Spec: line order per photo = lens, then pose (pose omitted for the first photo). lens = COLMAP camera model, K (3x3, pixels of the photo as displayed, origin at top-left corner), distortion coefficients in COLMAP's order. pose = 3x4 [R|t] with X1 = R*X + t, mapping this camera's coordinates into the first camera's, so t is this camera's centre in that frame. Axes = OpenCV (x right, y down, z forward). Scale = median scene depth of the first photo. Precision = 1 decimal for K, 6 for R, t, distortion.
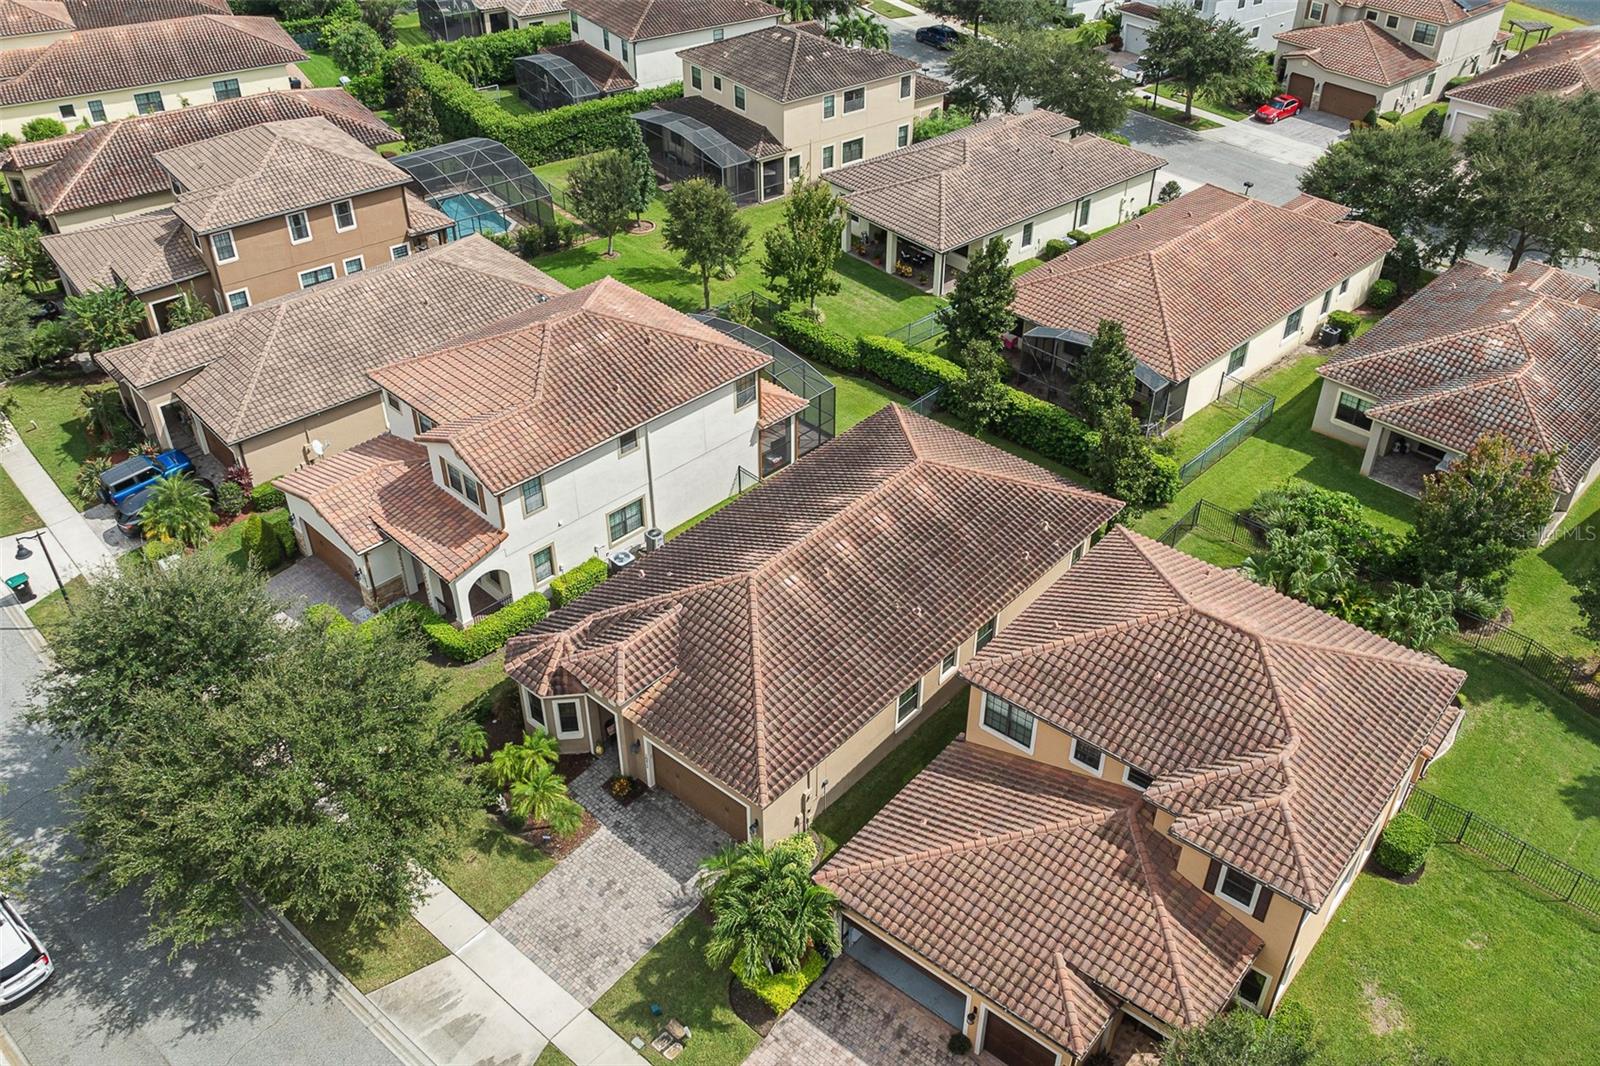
lens RADIAL K [[1333.3, 0, 799.7], [0, 1333.3, 587.1], [0, 0, 1]] dist [-0.016809, -0.007314]
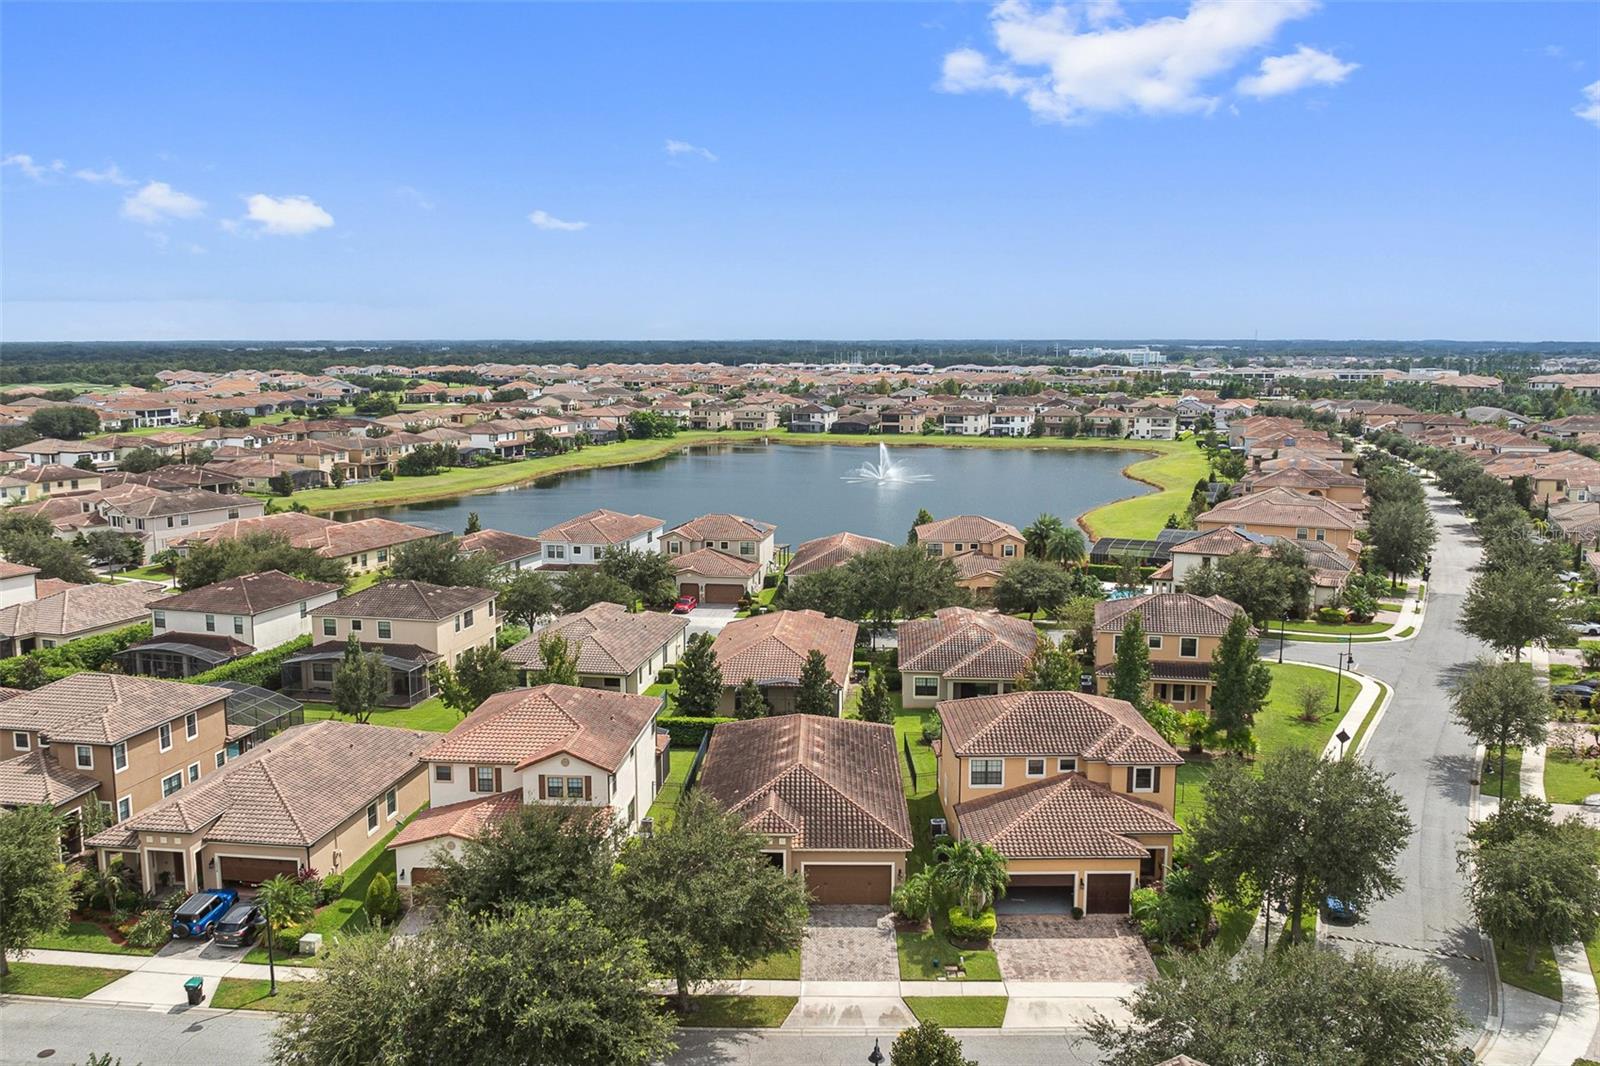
lens RADIAL K [[1333.3, 0, 799.7], [0, 1333.3, 587.1], [0, 0, 1]] dist [-0.016809, -0.007314]
pose [[0.766020, -0.121283, 0.631272, -0.544365], [0.401138, 0.857555, -0.322005, 0.172311], [-0.502297, 0.499889, 0.705556, -0.131376]]
